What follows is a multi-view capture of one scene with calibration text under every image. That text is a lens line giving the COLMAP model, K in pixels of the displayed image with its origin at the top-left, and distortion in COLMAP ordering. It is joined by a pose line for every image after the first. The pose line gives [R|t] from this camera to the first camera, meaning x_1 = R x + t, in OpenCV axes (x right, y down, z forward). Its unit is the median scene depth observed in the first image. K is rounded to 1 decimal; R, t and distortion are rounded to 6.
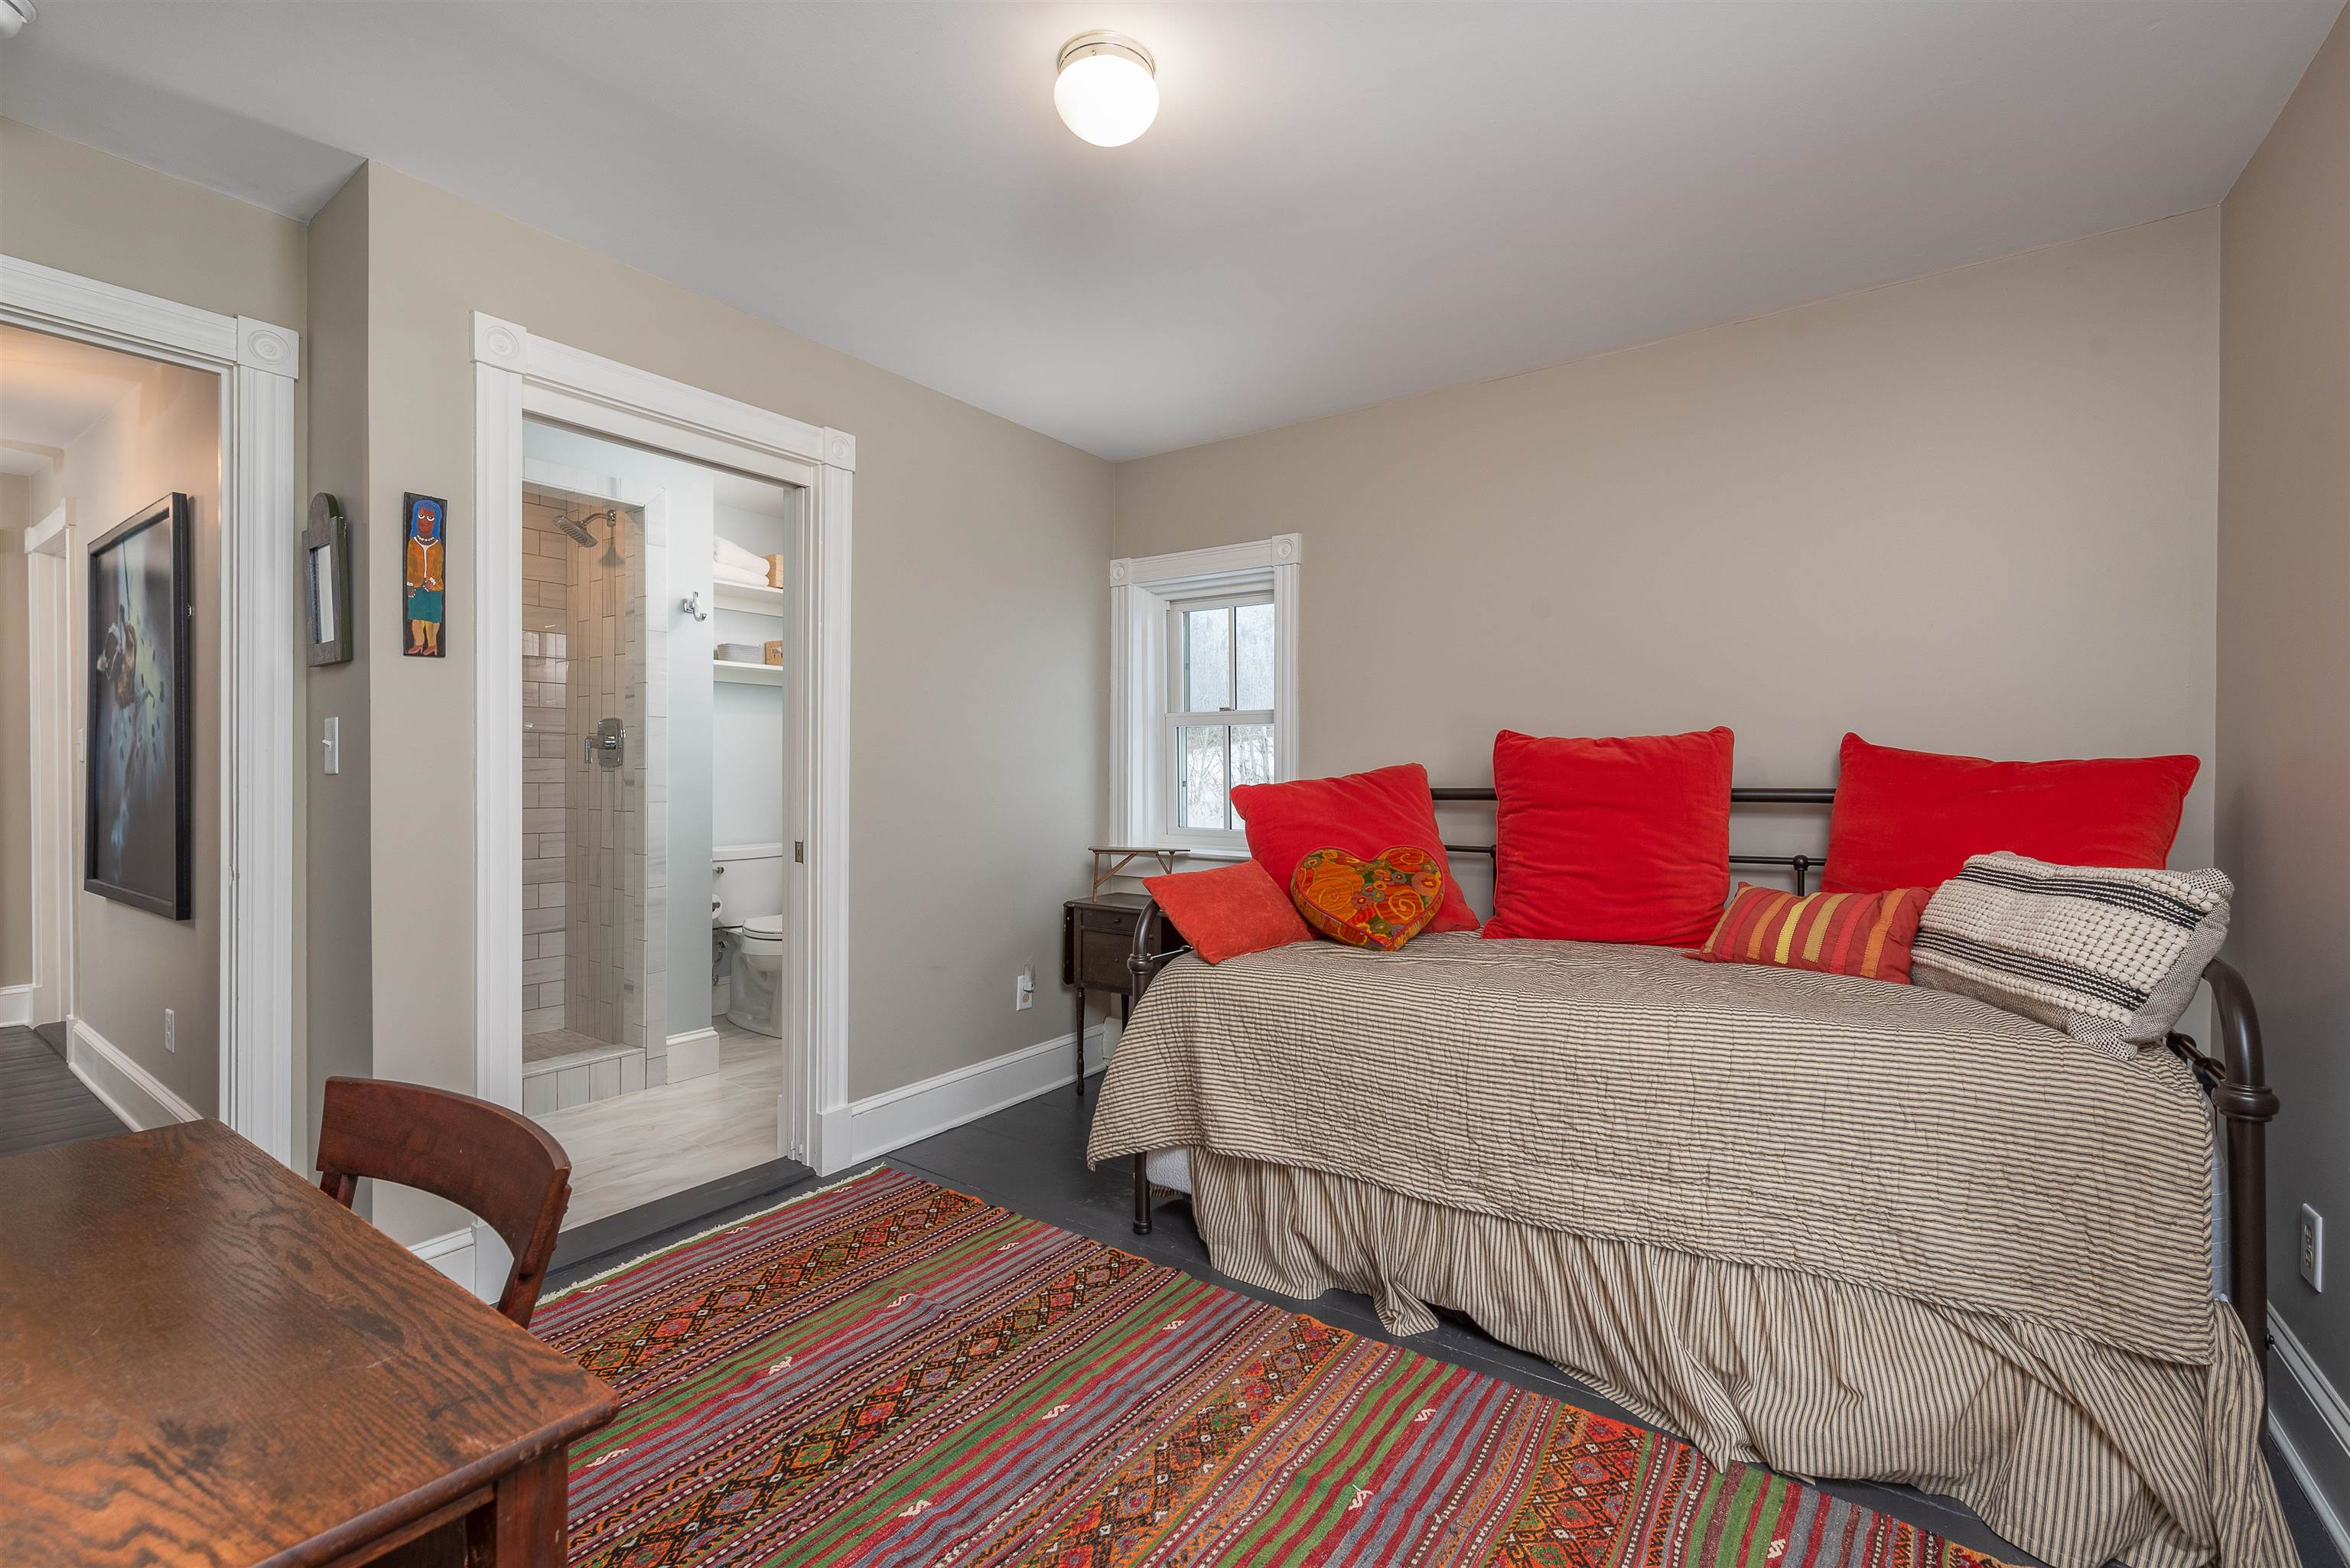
lens RADIAL K [[1037.2, 0, 1175.0], [0, 1037.2, 784.0], [0, 0, 1]] dist [0.000486, -0.003685]
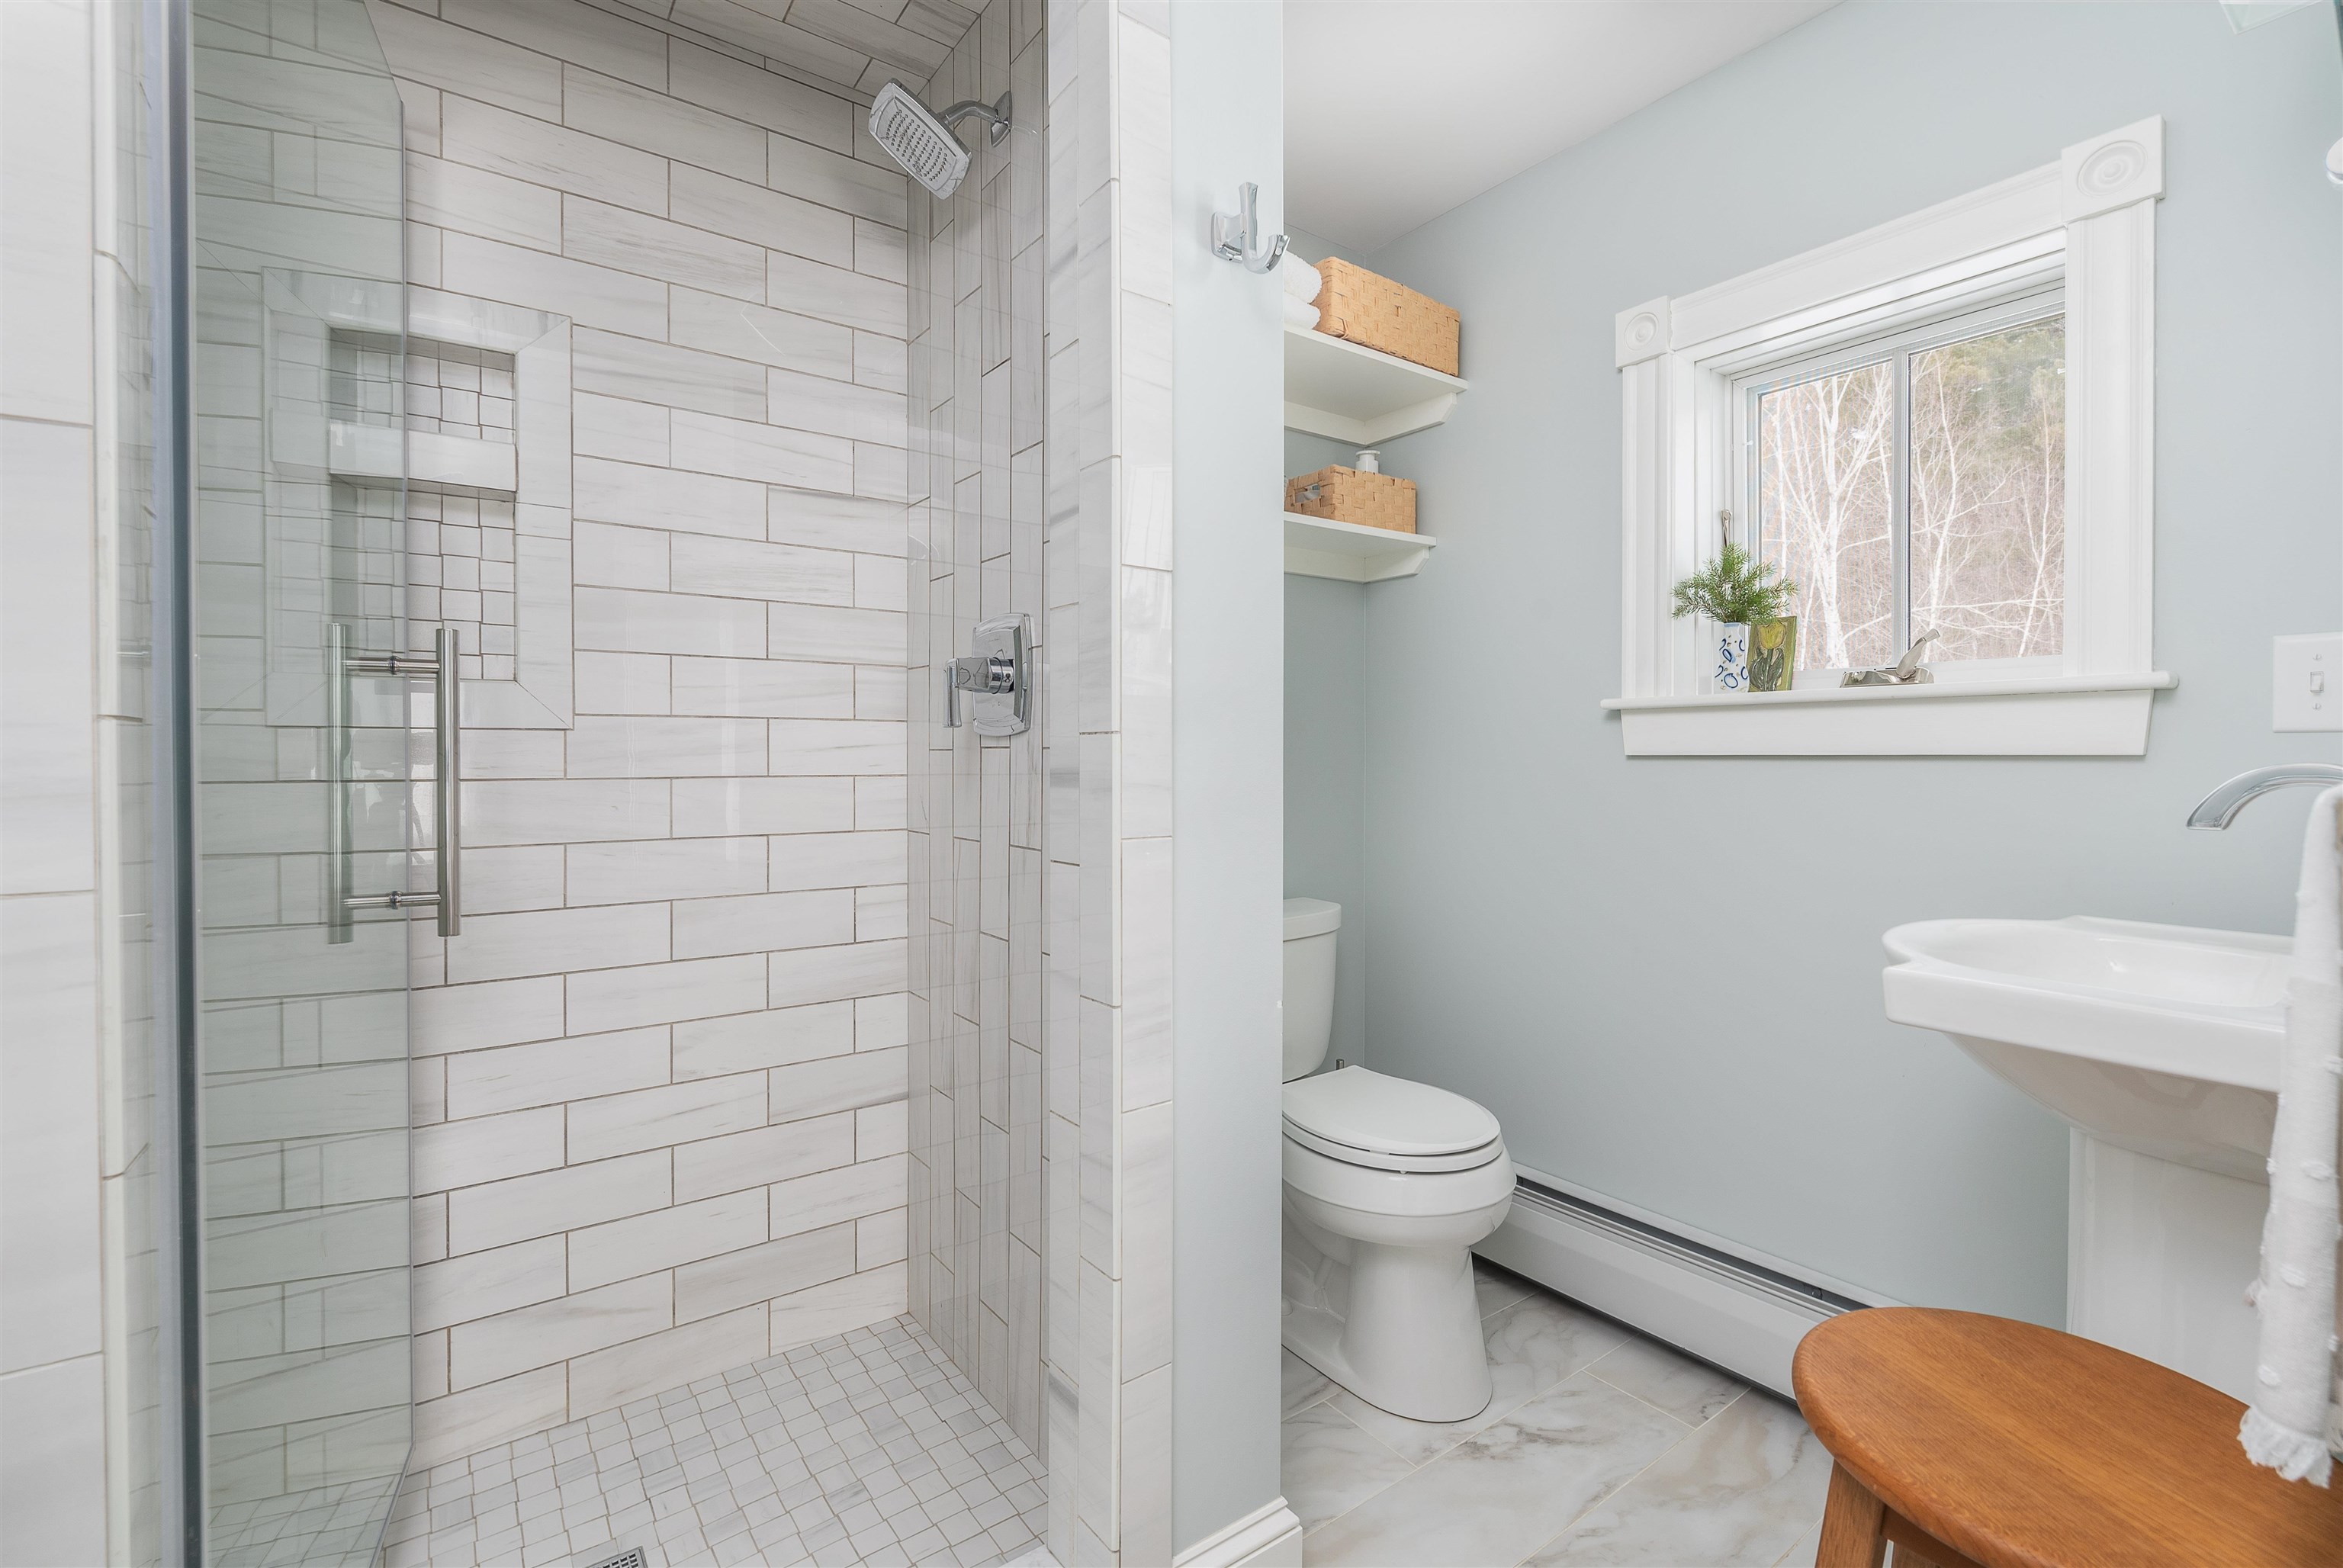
lens RADIAL K [[1034.2, 0, 1171.5], [0, 1034.2, 784.0], [0, 0, 1]] dist [0.000486, -0.003685]
pose [[0.955577, 0.011297, -0.294527, -0.370571], [-0.006399, 0.999825, 0.017588, -0.004745], [0.294674, -0.014922, 0.955481, 0.648847]]
